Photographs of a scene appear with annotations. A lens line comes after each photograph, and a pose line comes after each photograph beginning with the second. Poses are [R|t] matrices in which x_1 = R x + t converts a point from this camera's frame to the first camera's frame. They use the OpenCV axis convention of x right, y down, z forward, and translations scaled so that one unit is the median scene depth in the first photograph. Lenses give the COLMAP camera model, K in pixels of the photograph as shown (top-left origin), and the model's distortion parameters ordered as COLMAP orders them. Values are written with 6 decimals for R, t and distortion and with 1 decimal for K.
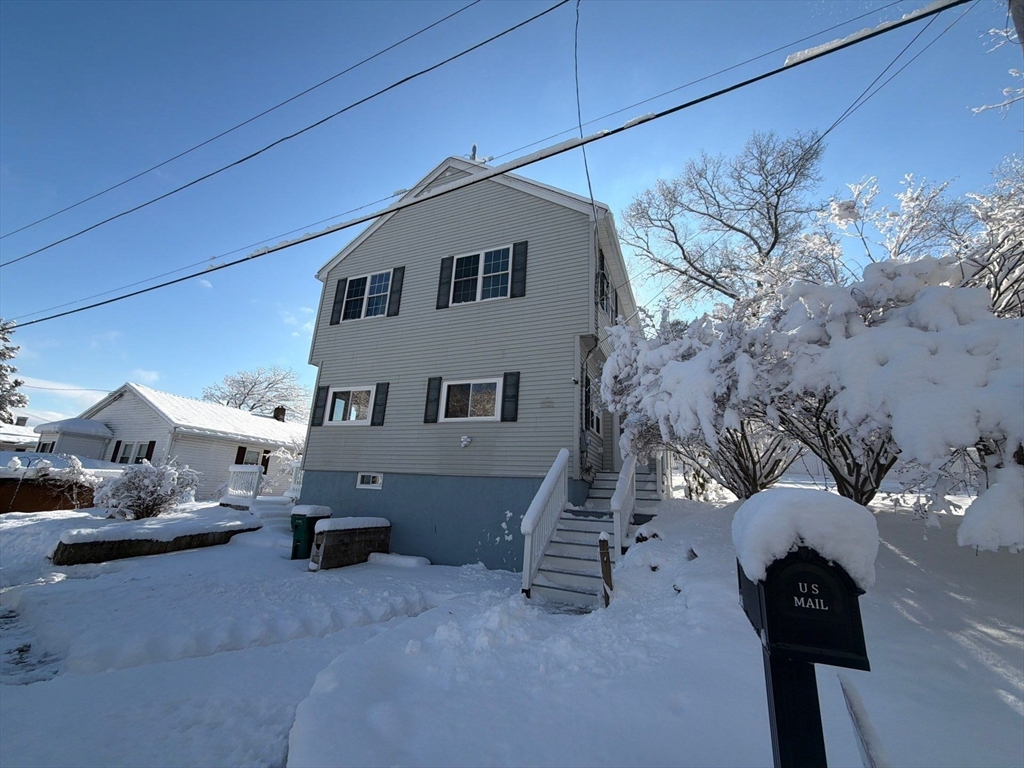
lens RADIAL K [[407.6, 0, 513.2], [0, 407.6, 384.5], [0, 0, 1]] dist [-0.001204, 0.000107]
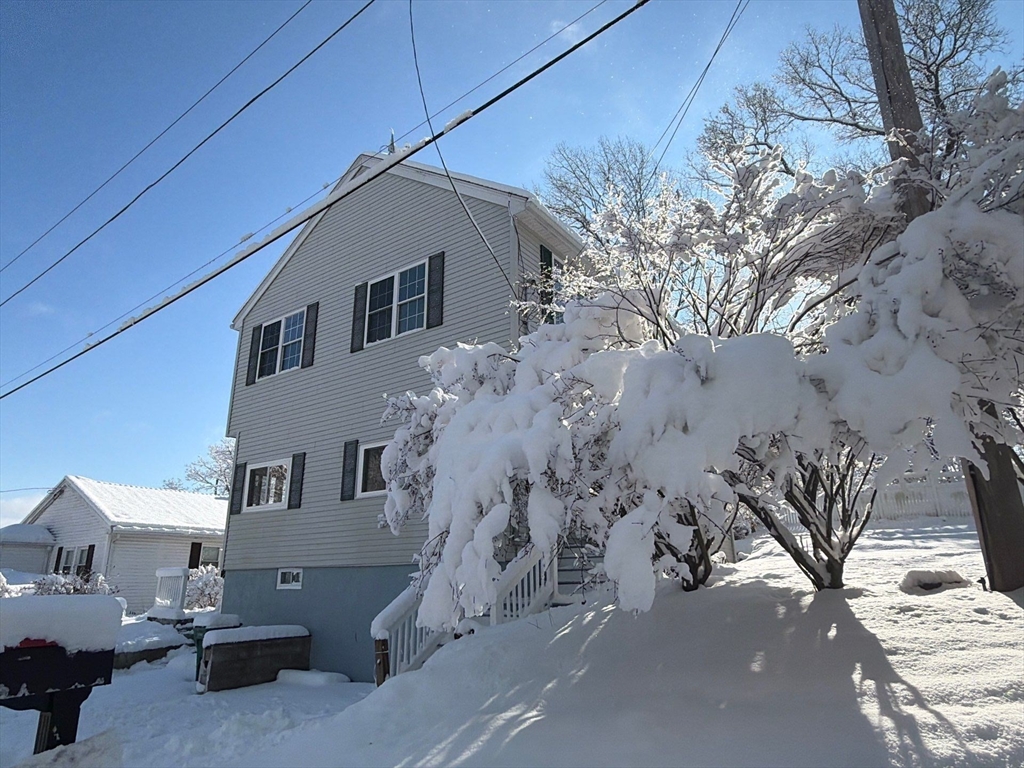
lens RADIAL K [[617.2, 0, 514.6], [0, 617.2, 387.0], [0, 0, 1]] dist [-0.006315, -0.001481]
pose [[0.974707, -0.124567, -0.185550, 0.339909], [0.116960, 0.991804, -0.051440, -0.022356], [0.190437, 0.028437, 0.981287, -0.107029]]
